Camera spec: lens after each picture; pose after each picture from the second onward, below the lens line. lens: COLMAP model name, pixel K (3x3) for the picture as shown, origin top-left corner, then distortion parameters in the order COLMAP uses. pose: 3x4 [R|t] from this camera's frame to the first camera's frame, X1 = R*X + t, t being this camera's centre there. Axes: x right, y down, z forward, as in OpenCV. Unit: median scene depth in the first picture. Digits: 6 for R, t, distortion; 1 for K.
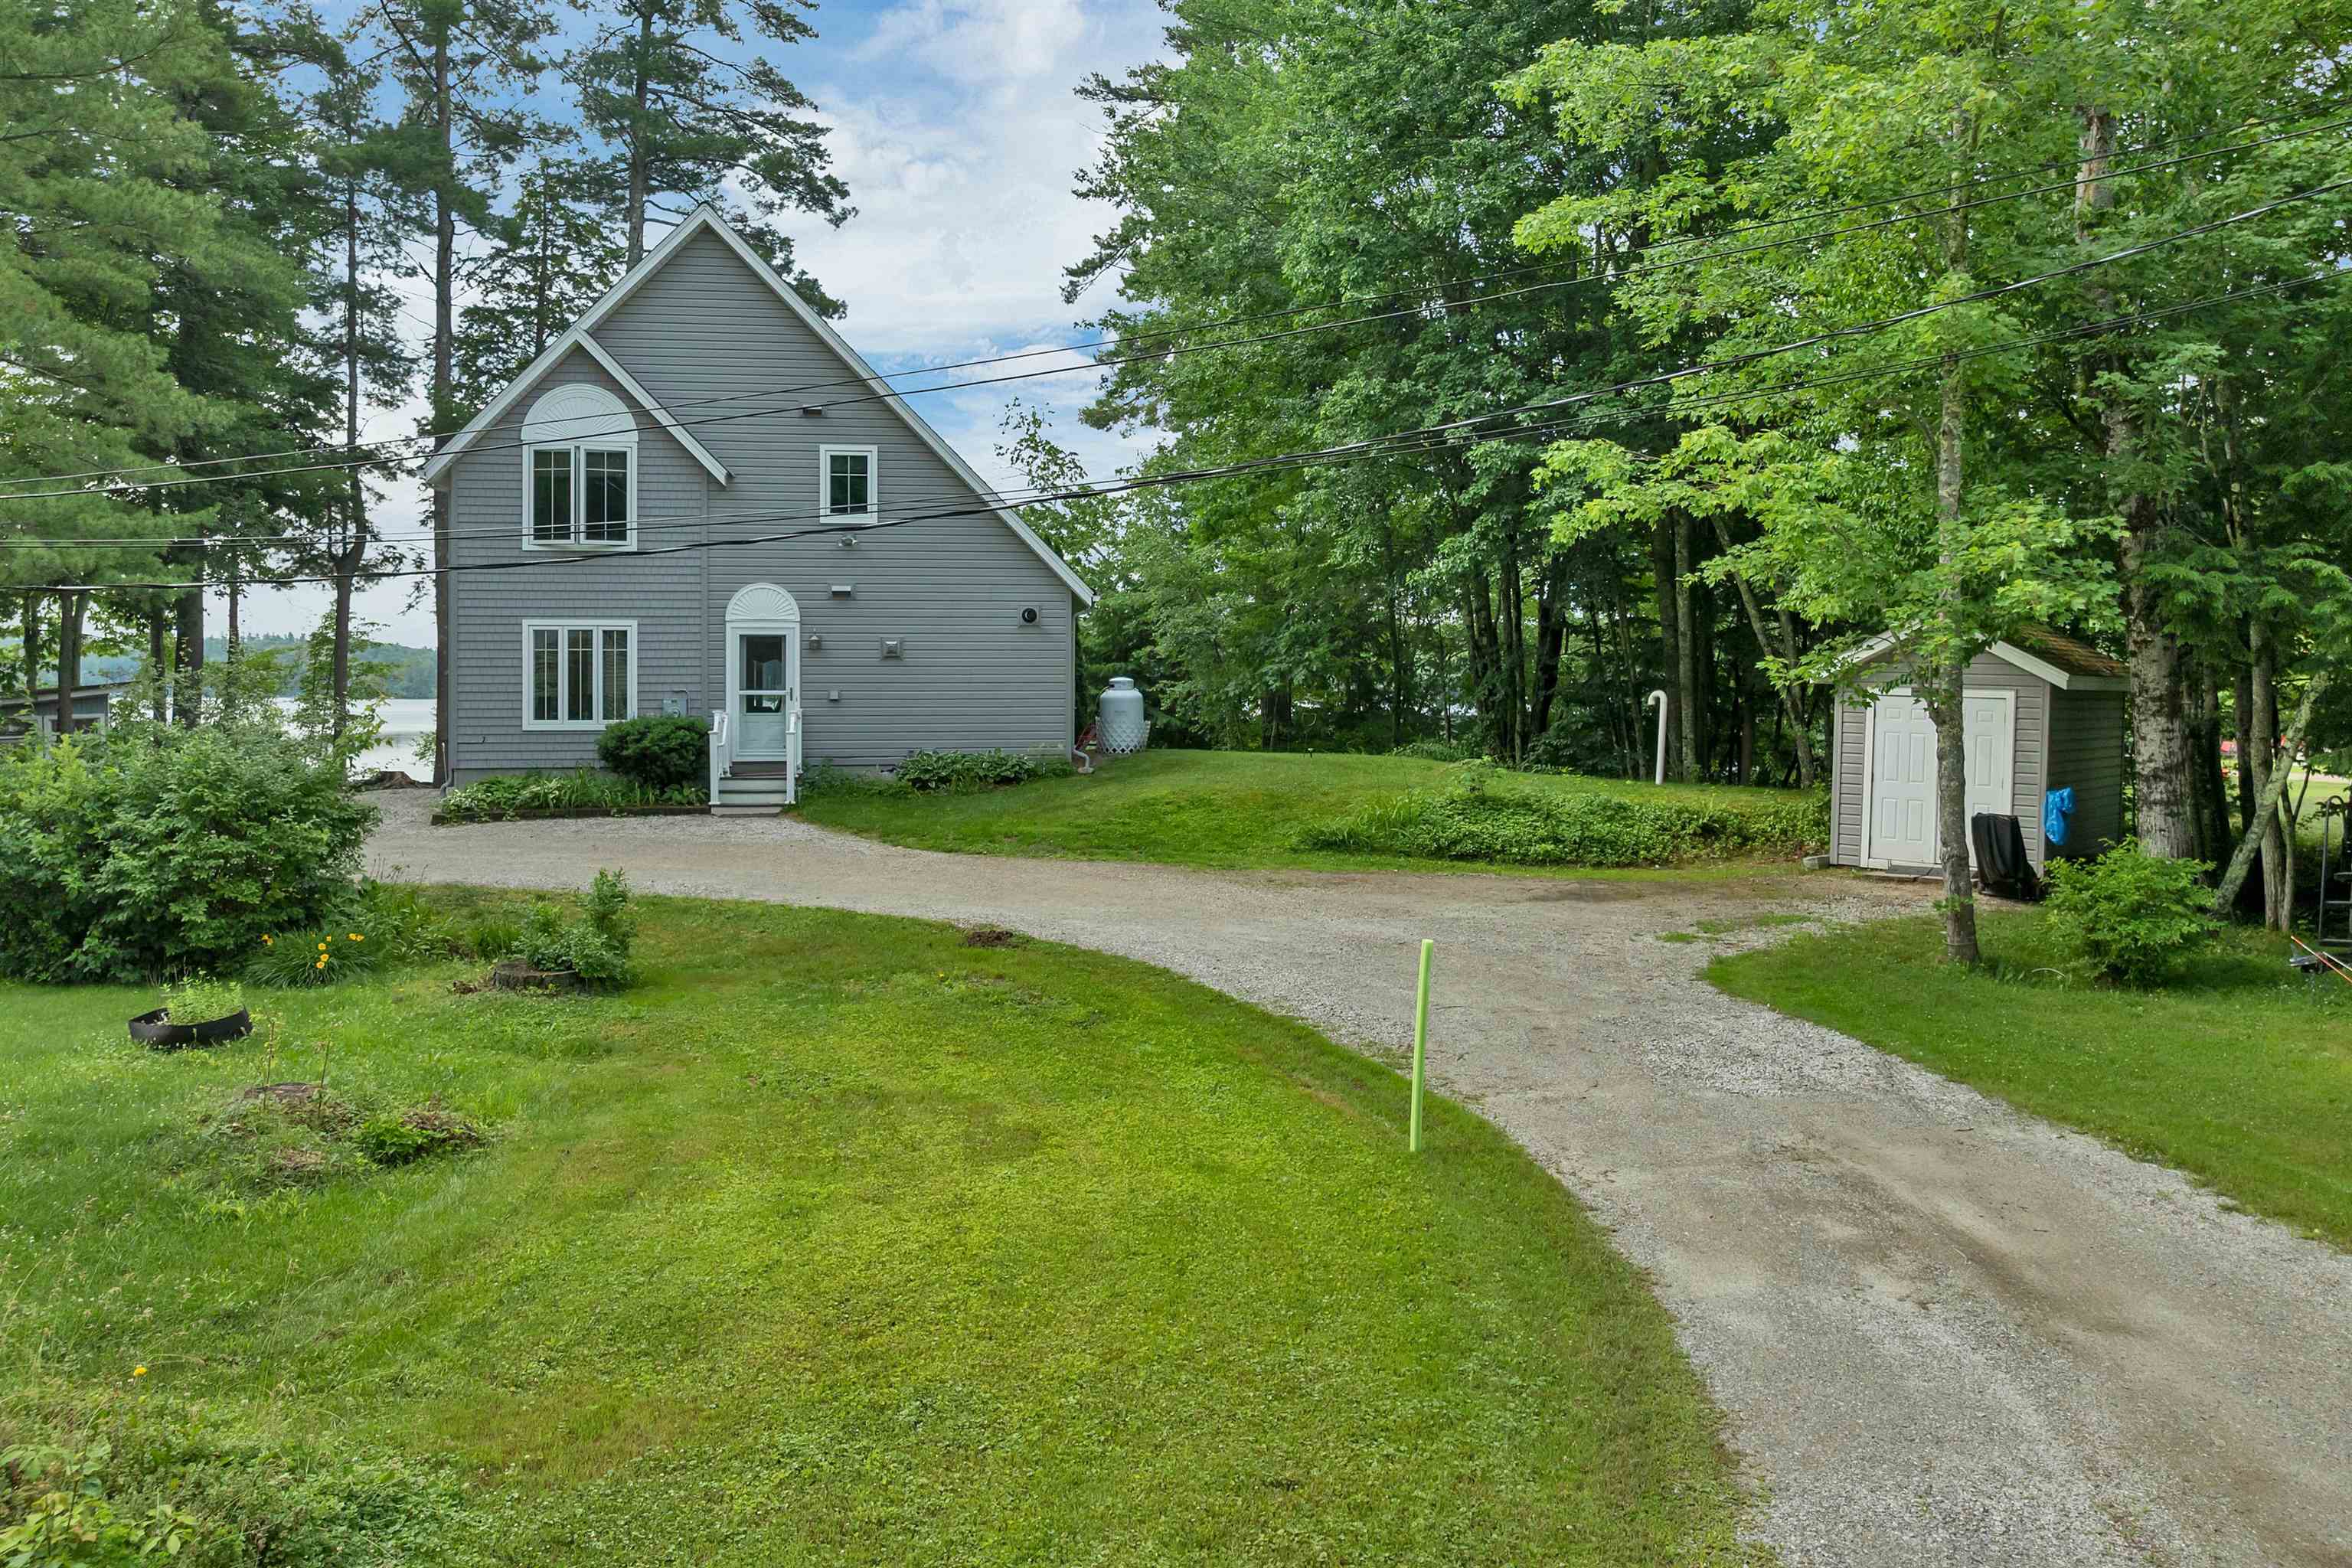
lens RADIAL K [[1684.9, 0, 1177.9], [0, 1684.9, 684.9], [0, 0, 1]] dist [-0.024973, -0.028422]
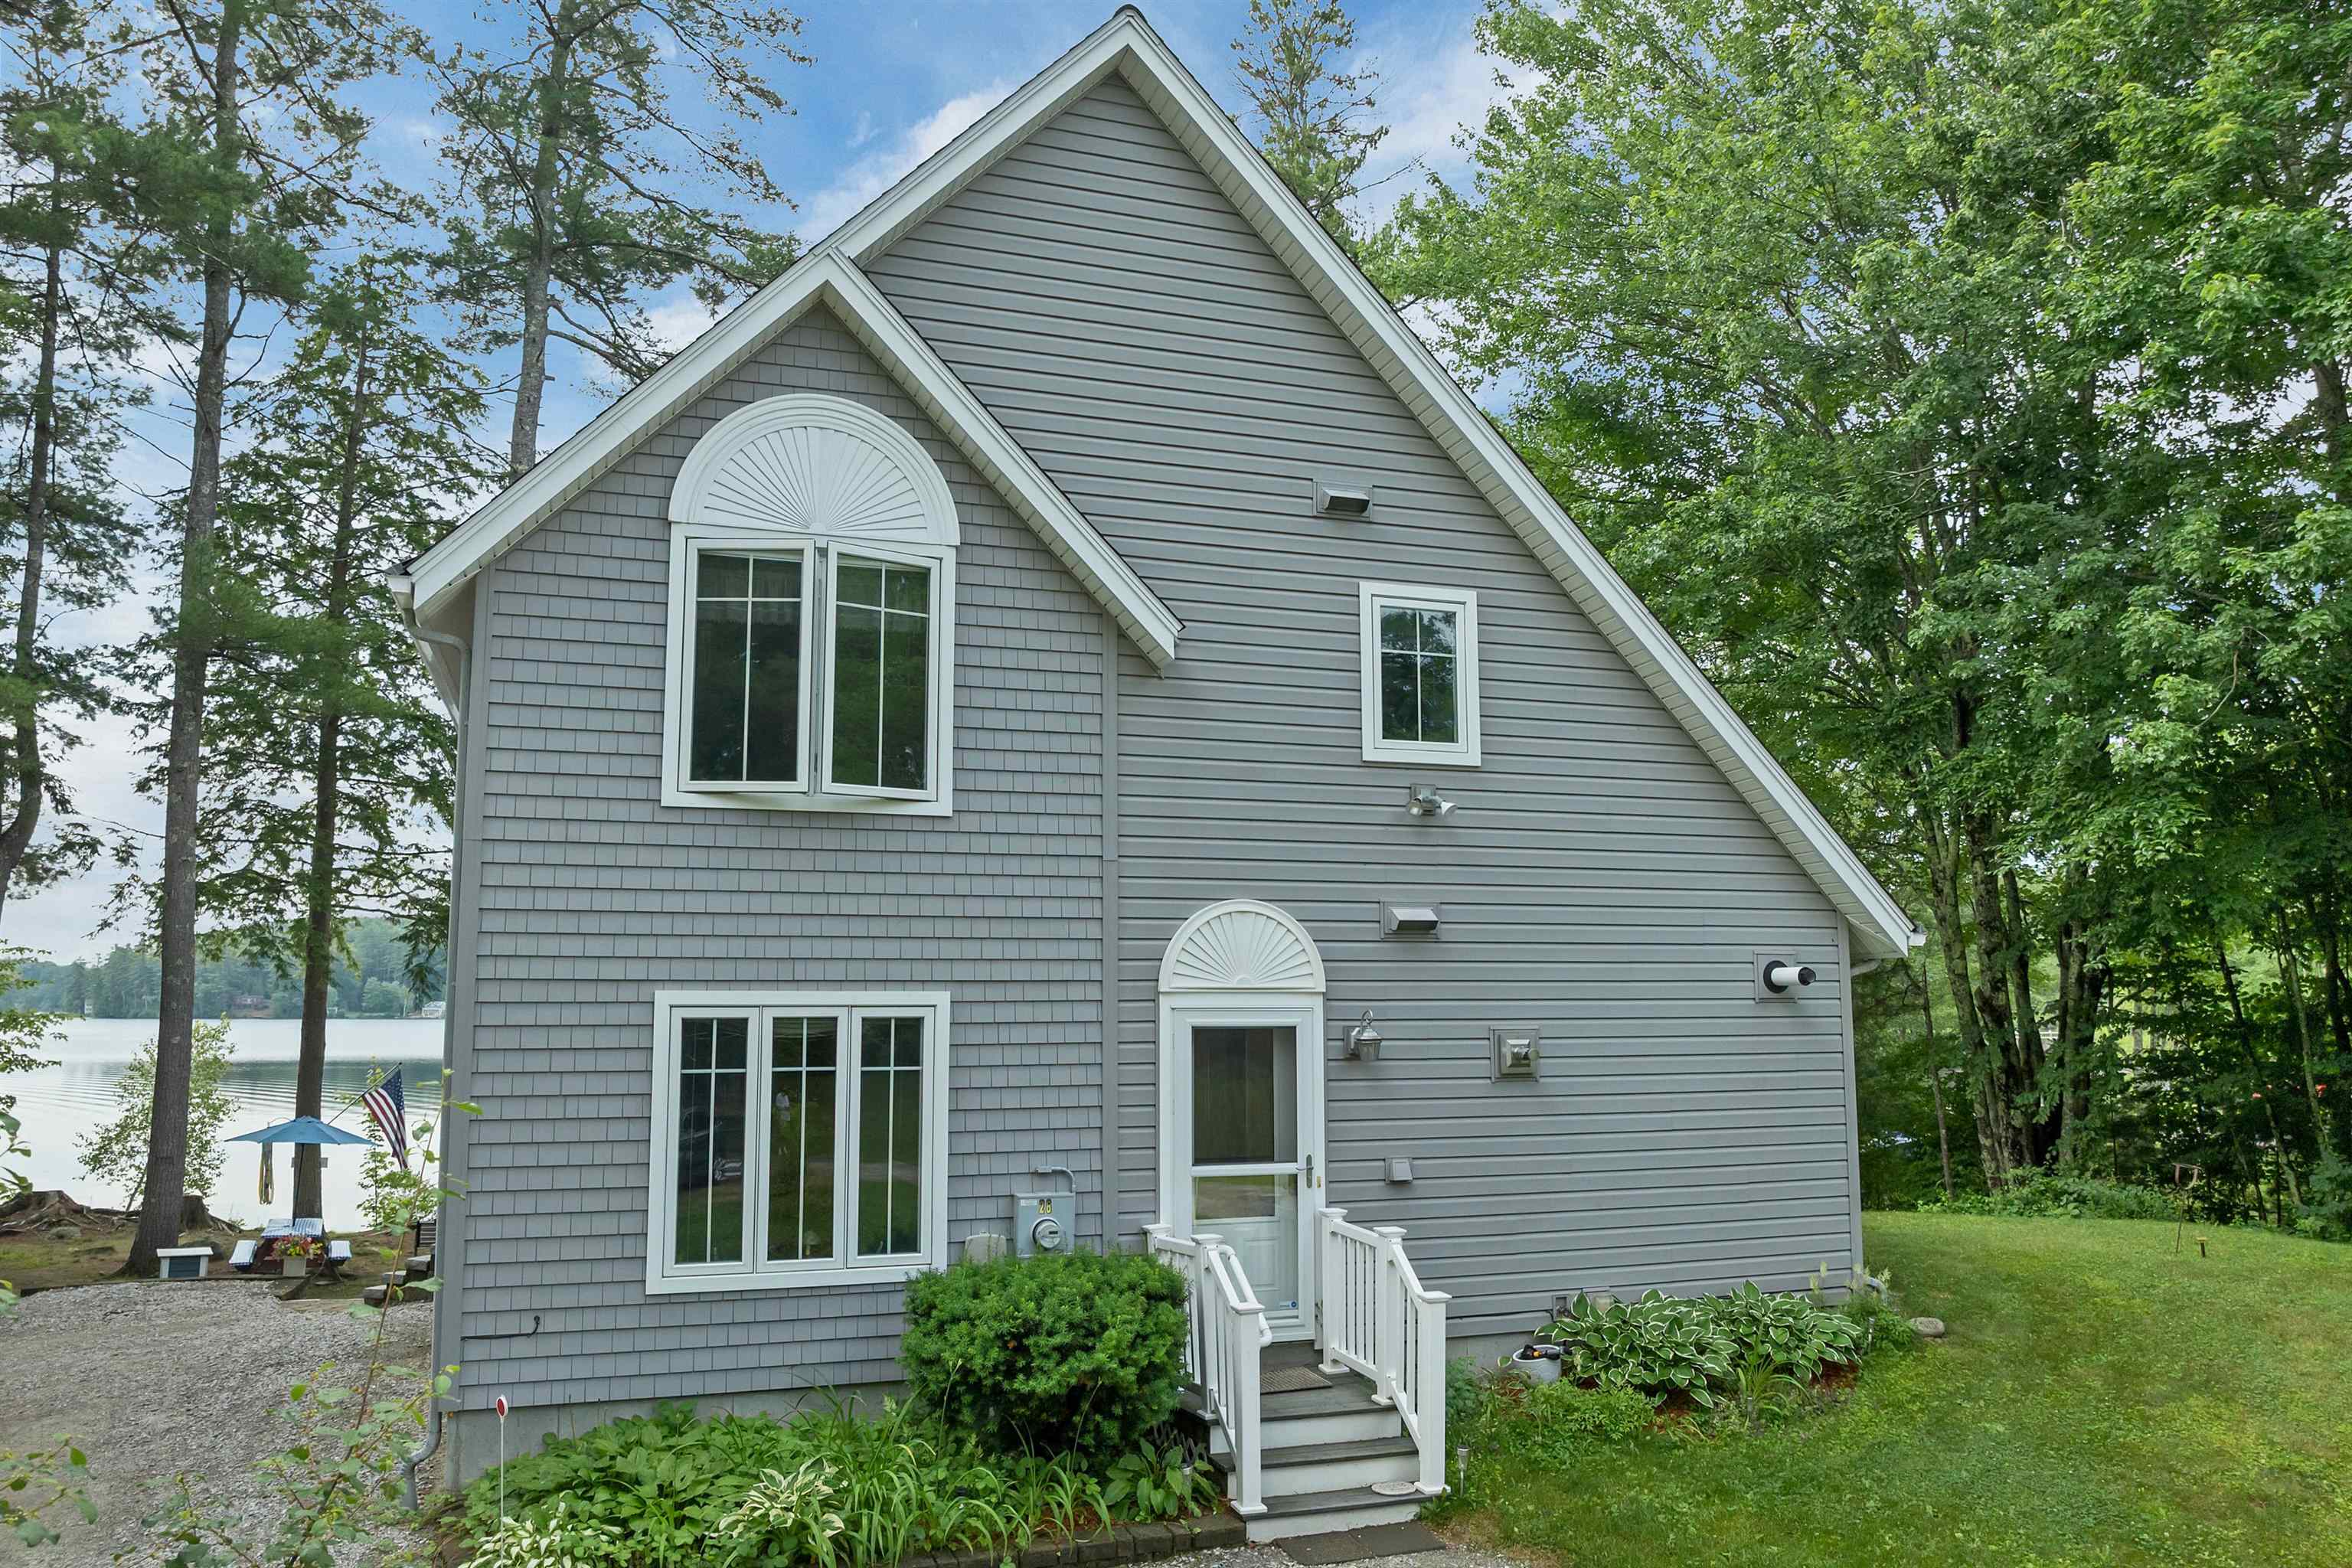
lens RADIAL K [[1687.1, 0, 1180.7], [0, 1687.1, 796.7], [0, 0, 1]] dist [-0.037154, 0.007521]
pose [[0.981804, 0.022027, 0.188616, -0.339093], [0.000774, 0.992777, -0.119970, -0.035952], [-0.189896, 0.117933, 0.974696, 0.593044]]
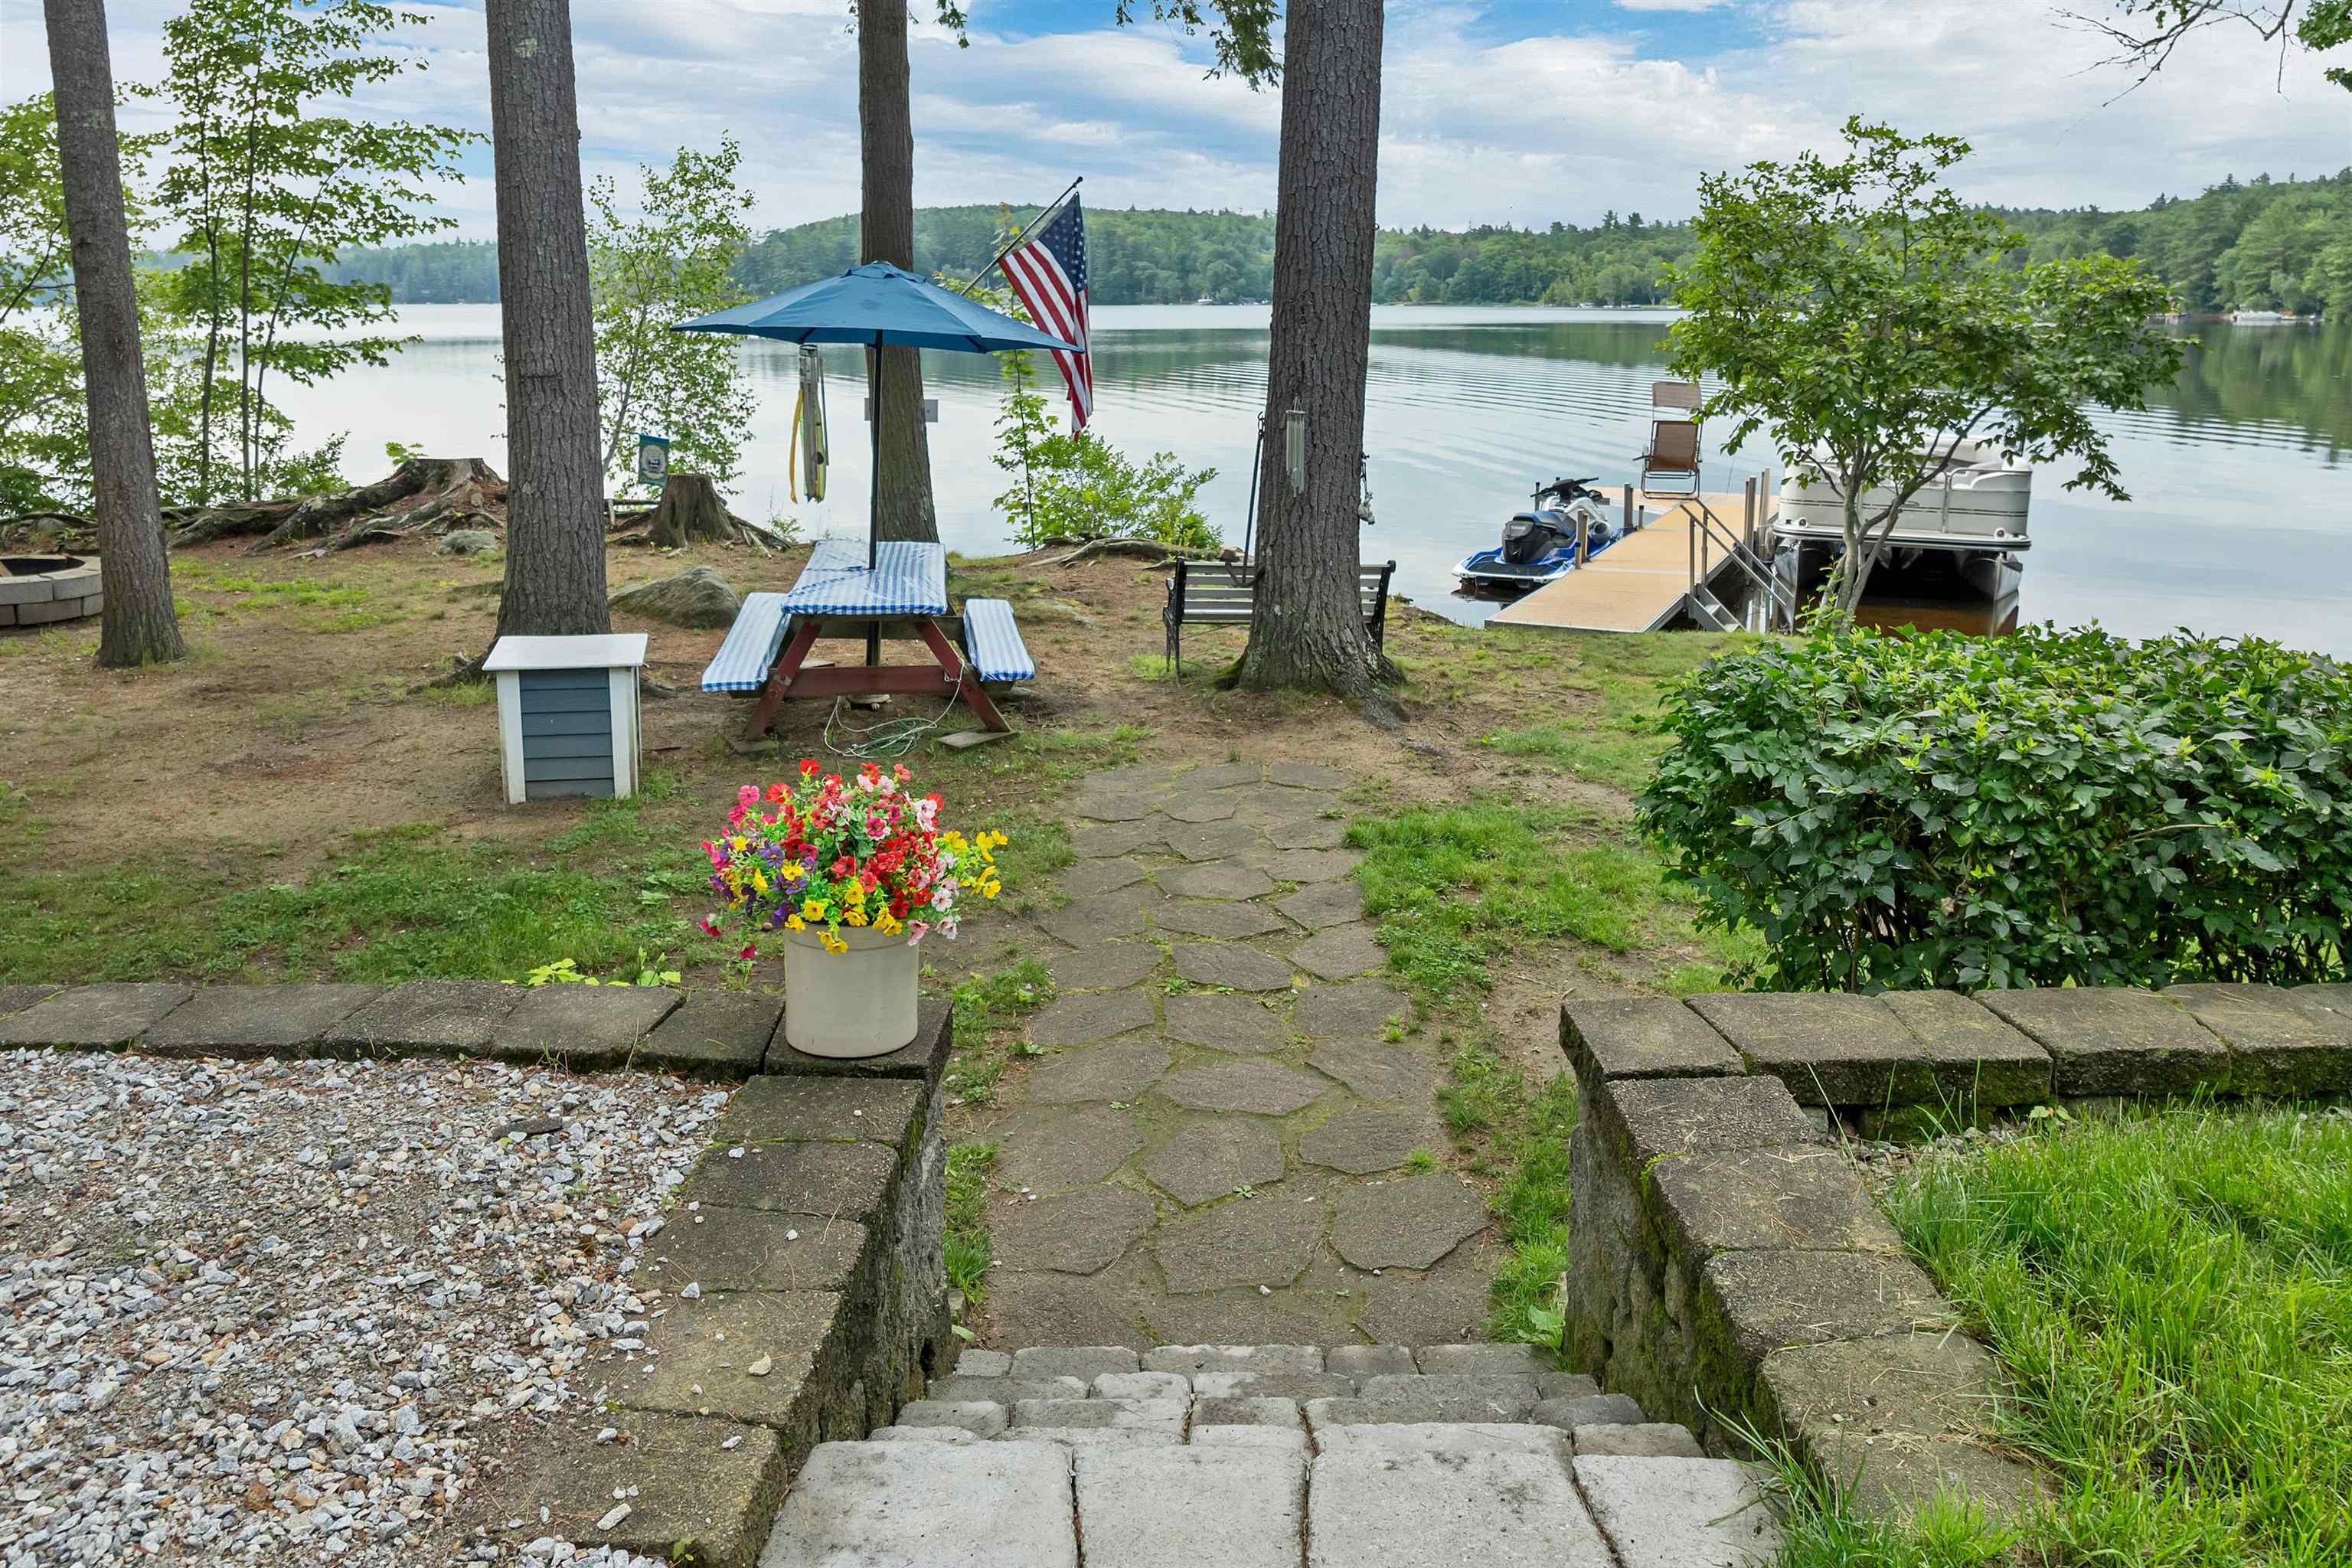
lens RADIAL K [[1684.9, 0, 1177.9], [0, 1684.9, 684.9], [0, 0, 1]] dist [-0.024973, -0.028422]
pose [[0.992752, 0.029508, -0.116500, -0.551578], [-0.002246, 0.973773, 0.227510, 0.038168], [0.120158, -0.225600, 0.966782, 1.323692]]
